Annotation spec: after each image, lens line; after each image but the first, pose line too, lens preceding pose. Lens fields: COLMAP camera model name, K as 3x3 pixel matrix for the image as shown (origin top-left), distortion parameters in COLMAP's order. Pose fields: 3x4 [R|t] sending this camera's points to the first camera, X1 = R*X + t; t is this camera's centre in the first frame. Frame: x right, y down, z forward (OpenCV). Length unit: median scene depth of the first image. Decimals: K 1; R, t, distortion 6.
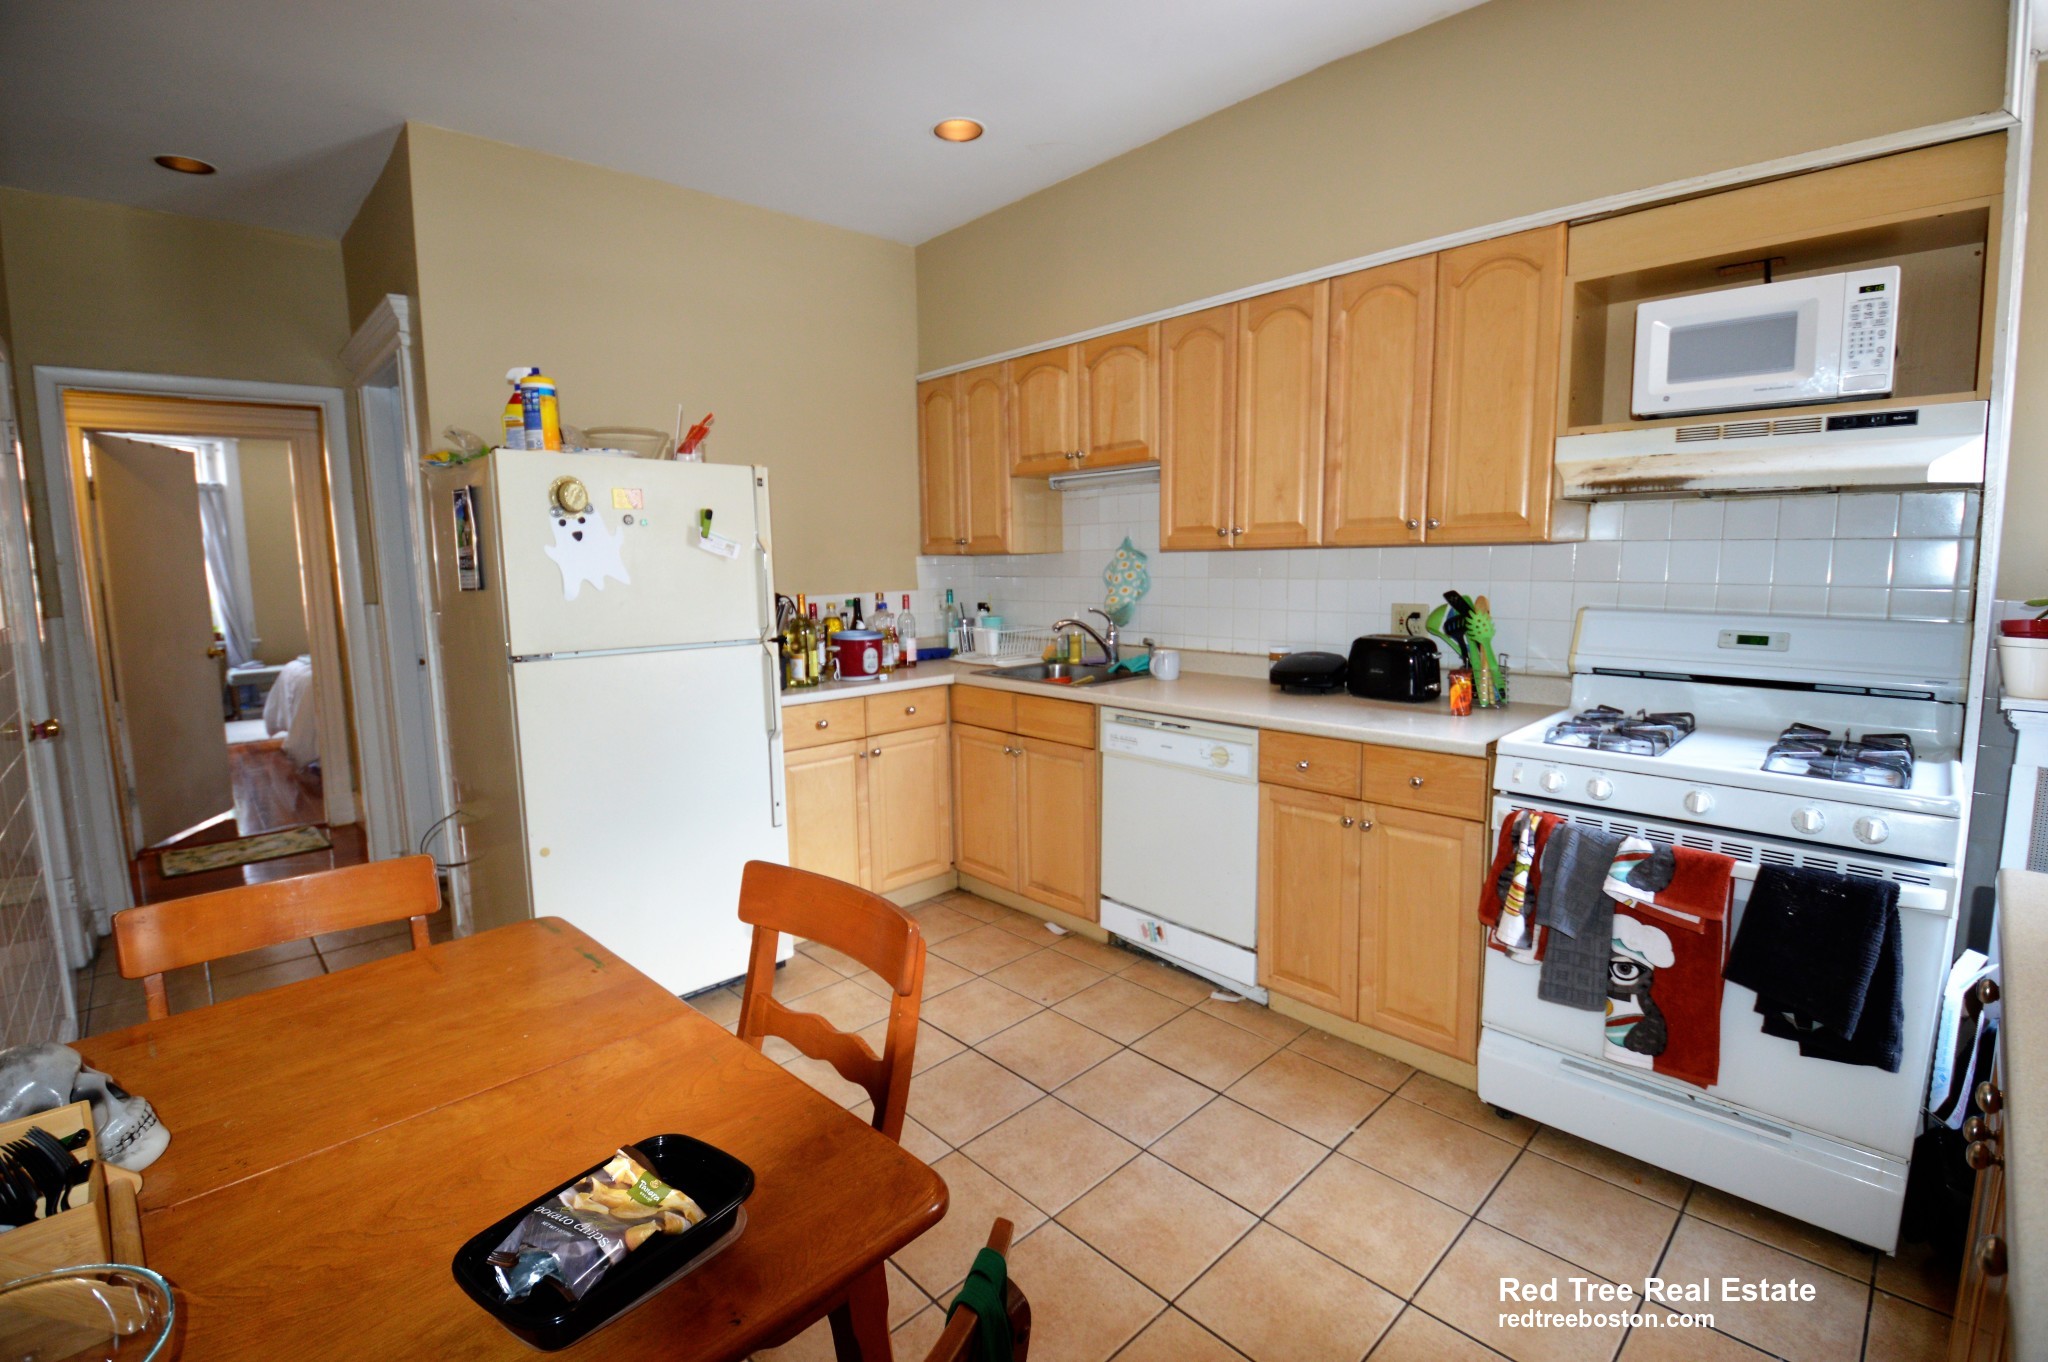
lens RADIAL K [[912.9, 0, 1025.0], [0, 912.9, 670.7], [0, 0, 1]] dist [-0.022026, -0.001067]
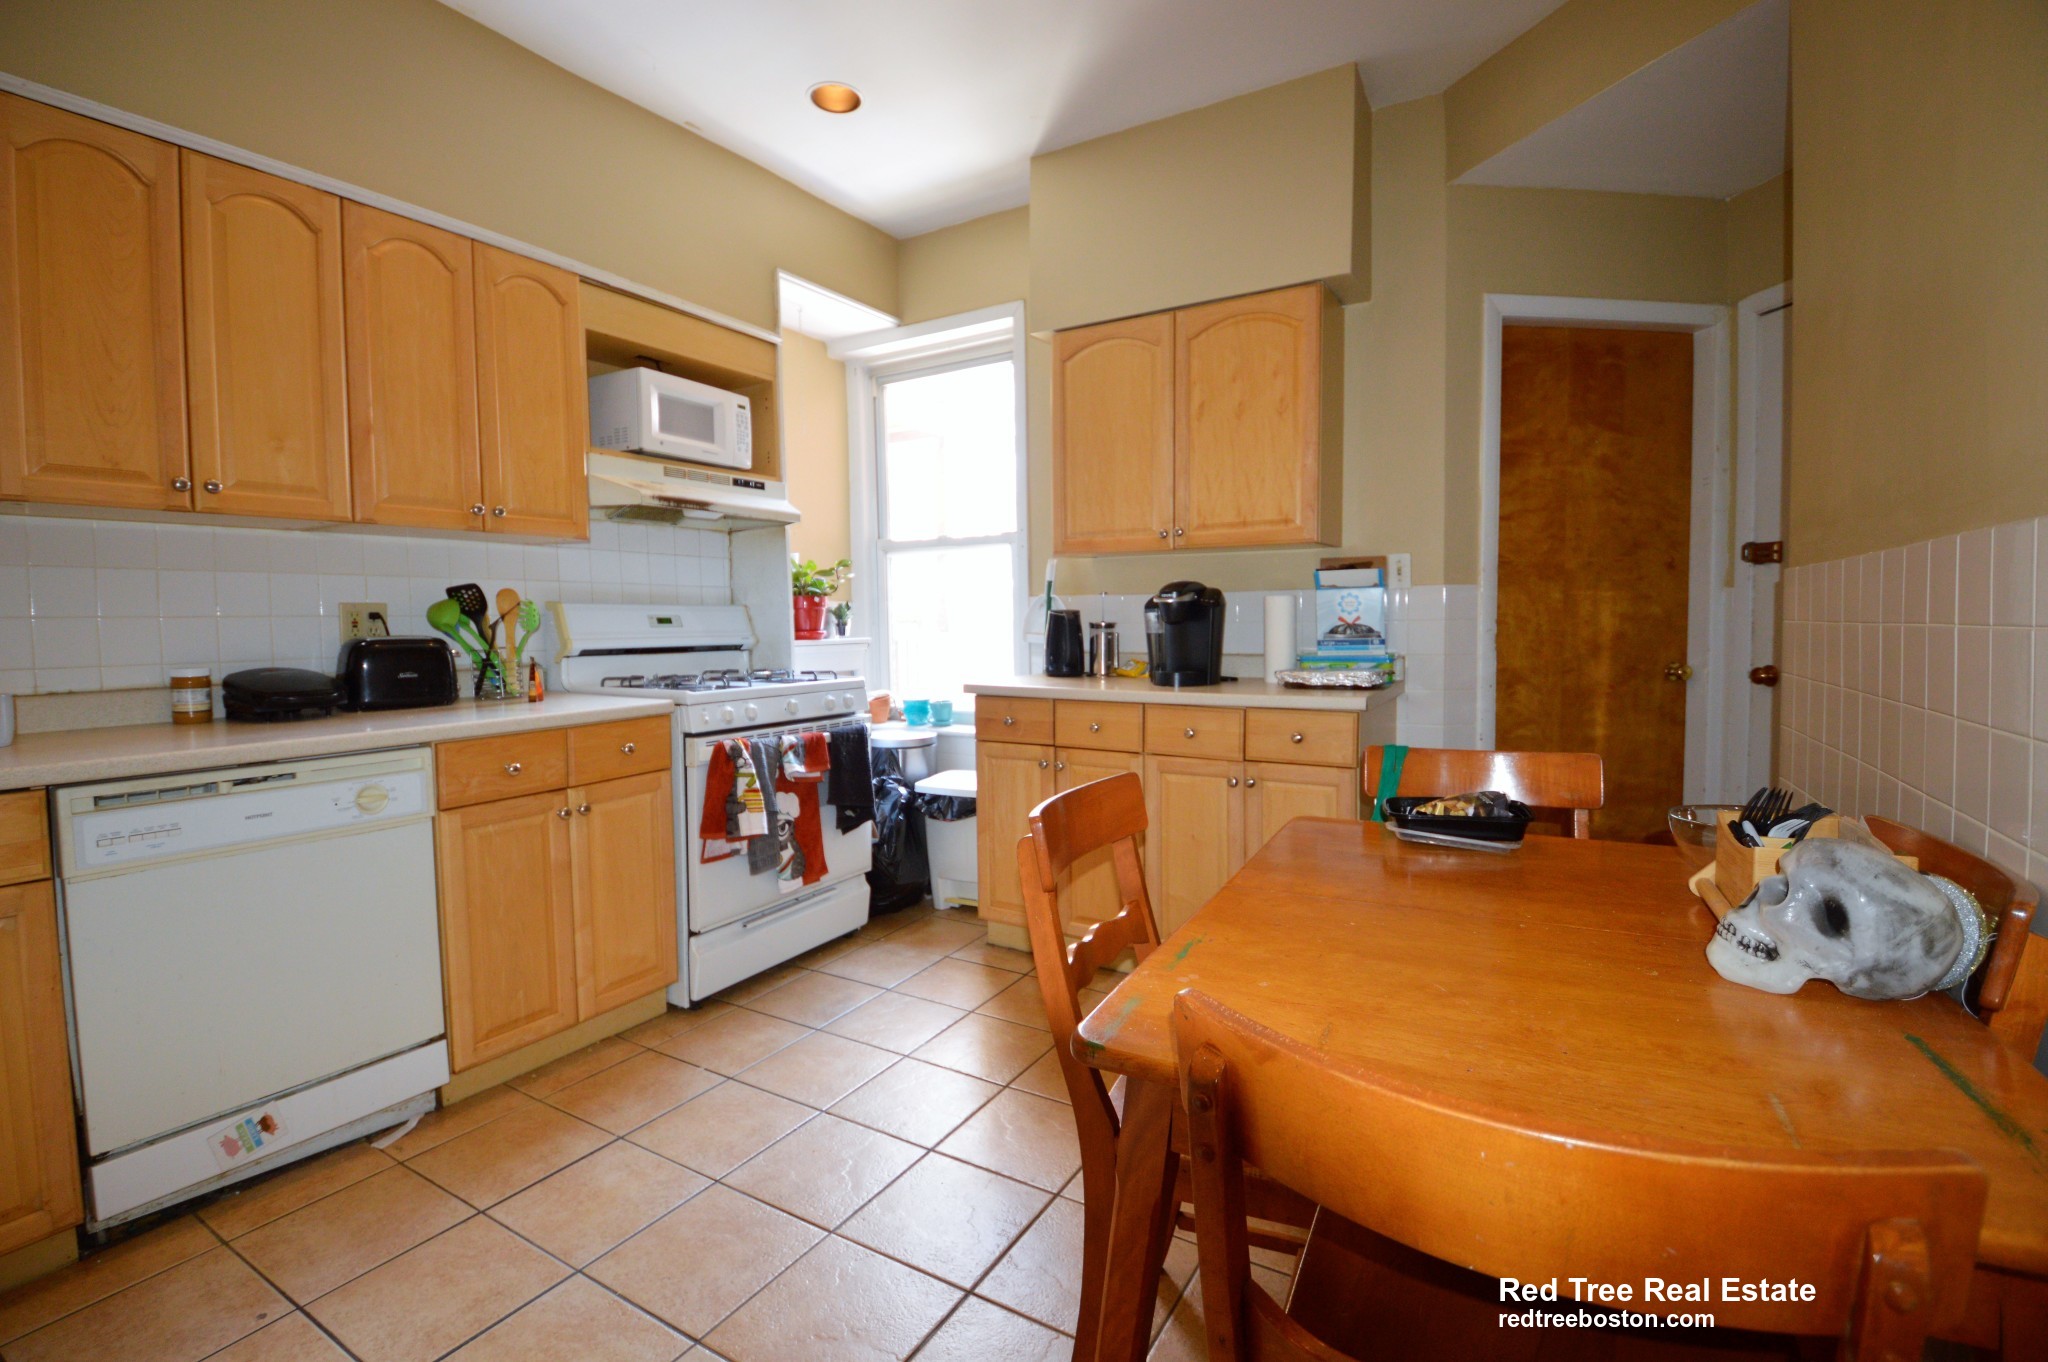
lens RADIAL K [[912.9, 0, 1021.1], [0, 912.9, 670.7], [0, 0, 1]] dist [-0.022026, -0.001067]
pose [[-0.275847, -0.034607, 0.960578, -0.739841], [0.136520, 0.987810, 0.074792, 0.013818], [-0.951457, 0.151769, -0.267760, 0.839900]]
